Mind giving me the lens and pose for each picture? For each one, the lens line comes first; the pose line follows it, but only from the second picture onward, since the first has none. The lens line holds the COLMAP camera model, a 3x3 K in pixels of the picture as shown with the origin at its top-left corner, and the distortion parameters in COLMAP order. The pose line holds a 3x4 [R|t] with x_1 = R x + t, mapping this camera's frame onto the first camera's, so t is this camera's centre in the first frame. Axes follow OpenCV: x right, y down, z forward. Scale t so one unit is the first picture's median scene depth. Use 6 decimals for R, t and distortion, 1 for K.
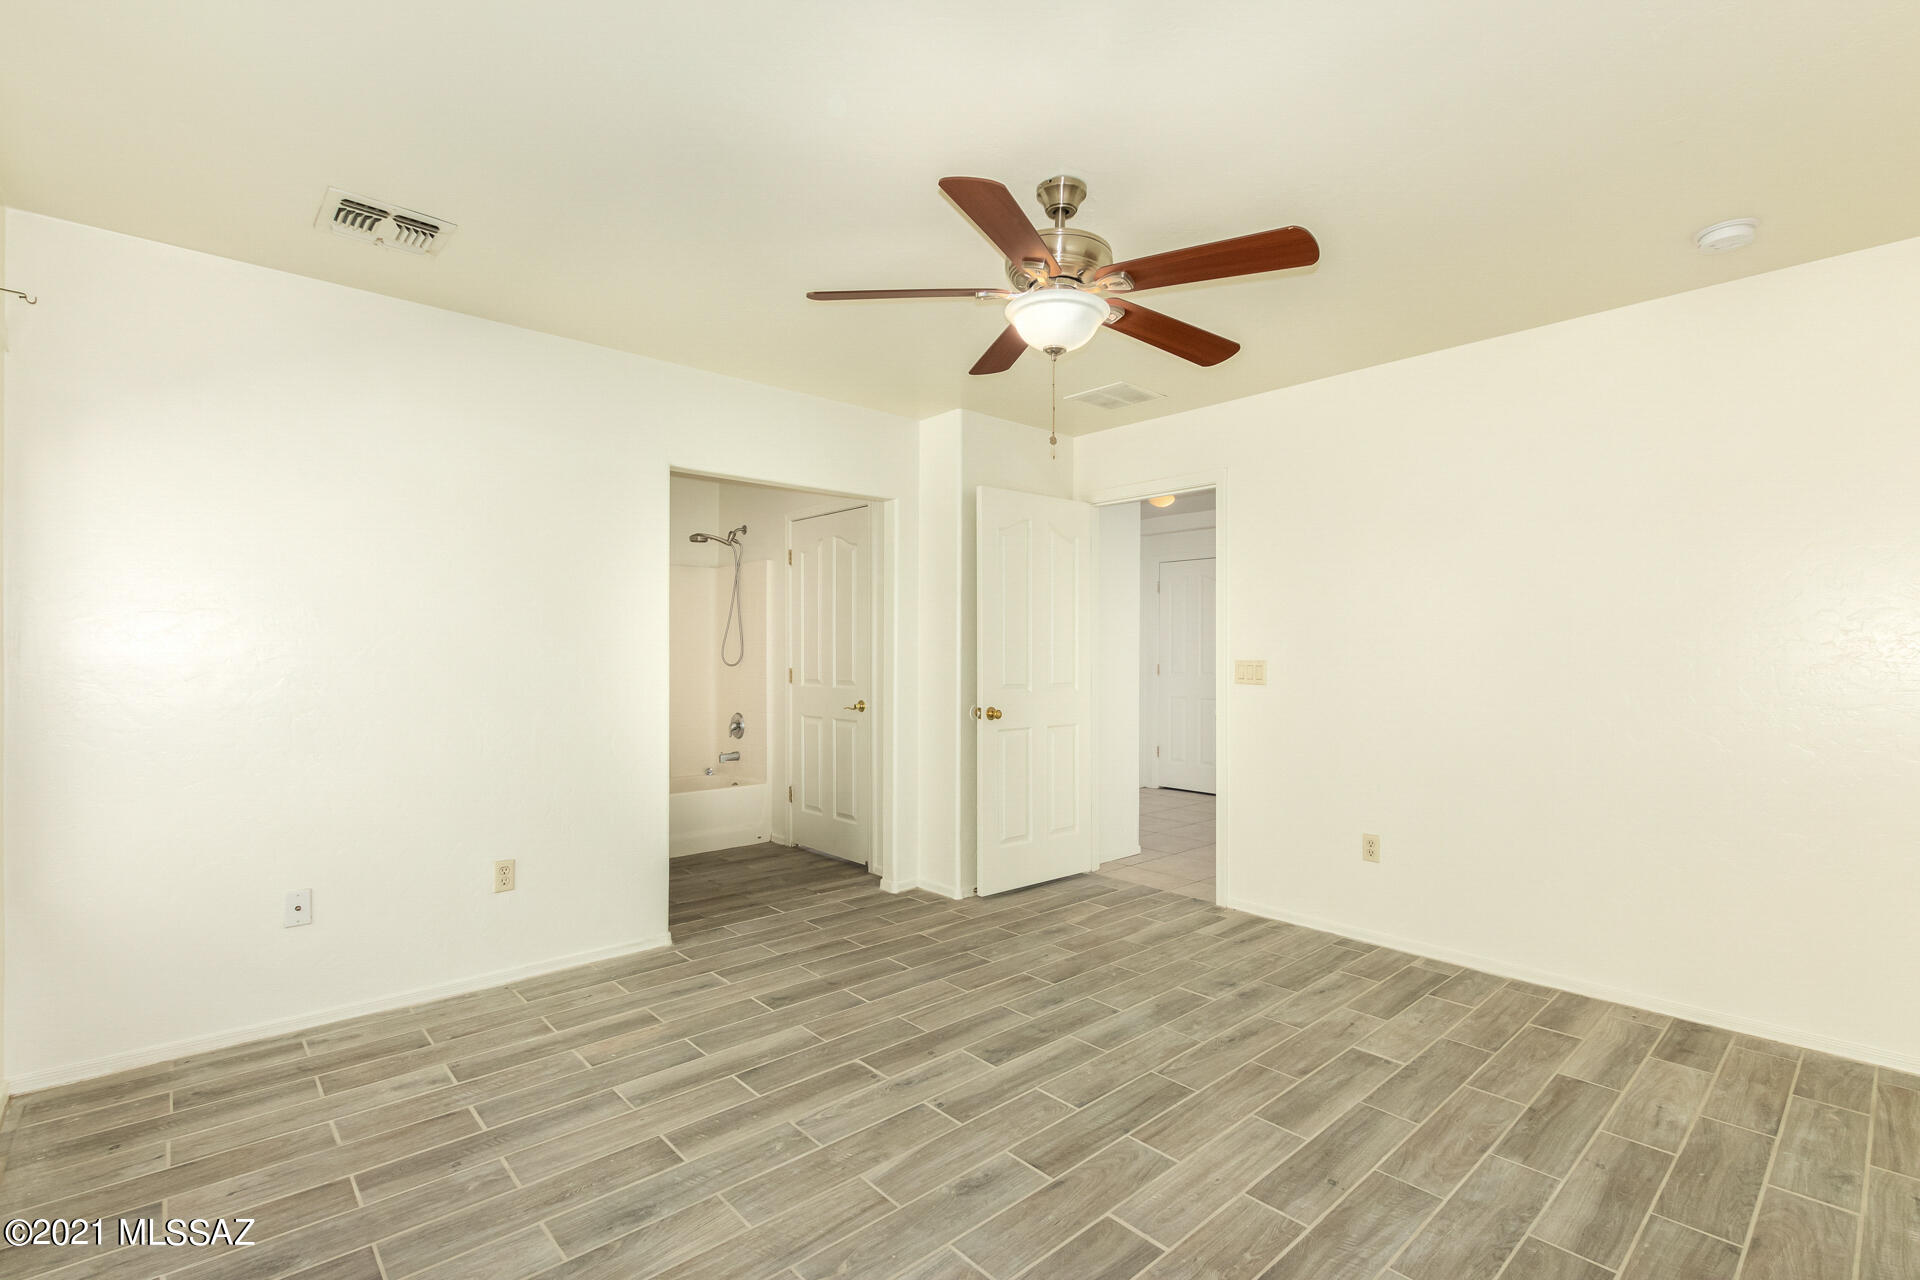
lens RADIAL K [[869.5, 0, 954.9], [0, 869.5, 657.0], [0, 0, 1]] dist [0.010499, -0.006139]
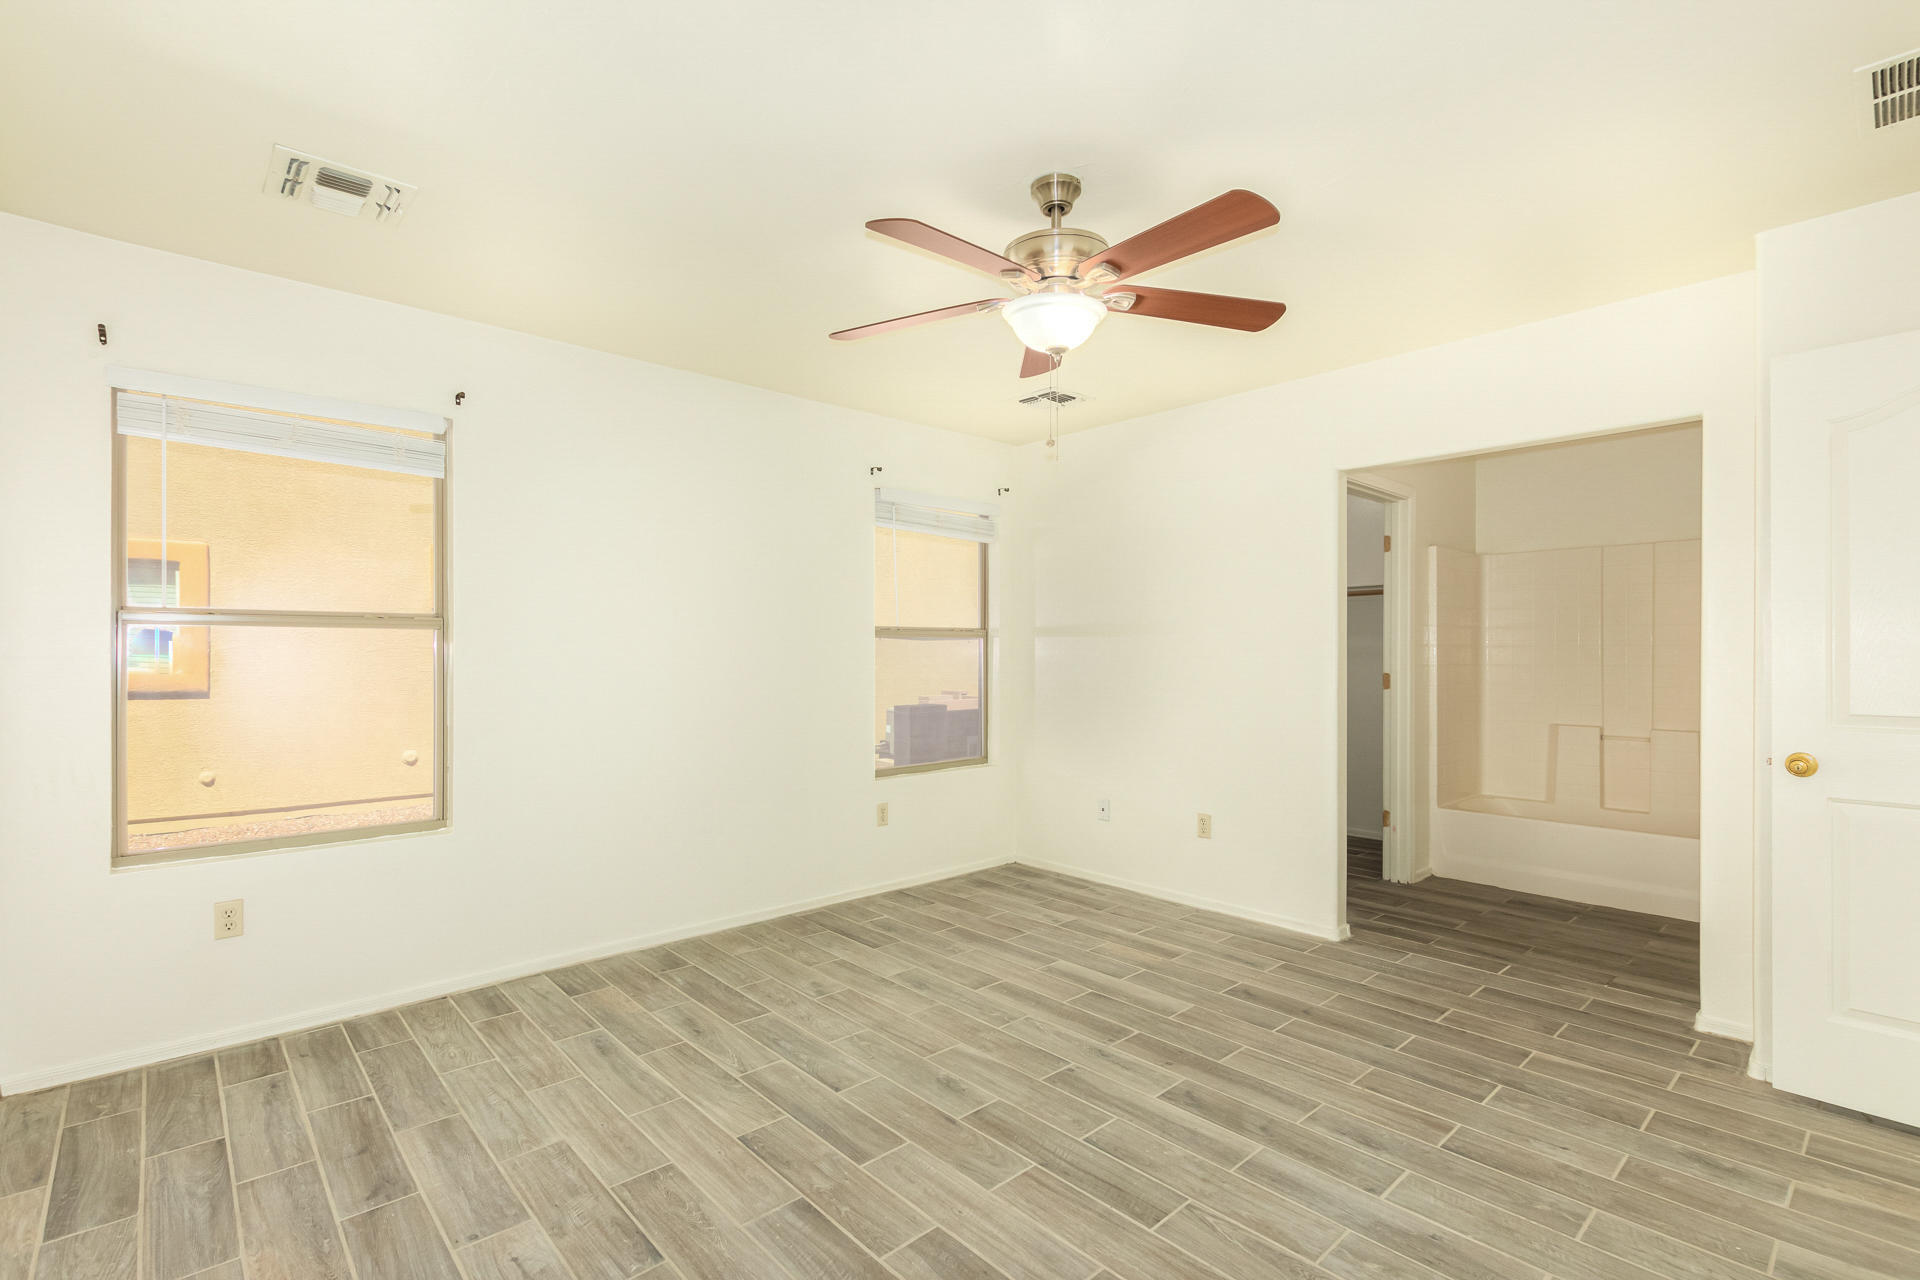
lens RADIAL K [[869.5, 0, 954.9], [0, 869.5, 657.0], [0, 0, 1]] dist [0.010499, -0.006139]
pose [[0.007255, 0.001491, -0.999973, 0.886600], [-0.003691, 0.999992, 0.001464, -0.002275], [0.999967, 0.003680, 0.007261, 0.701886]]
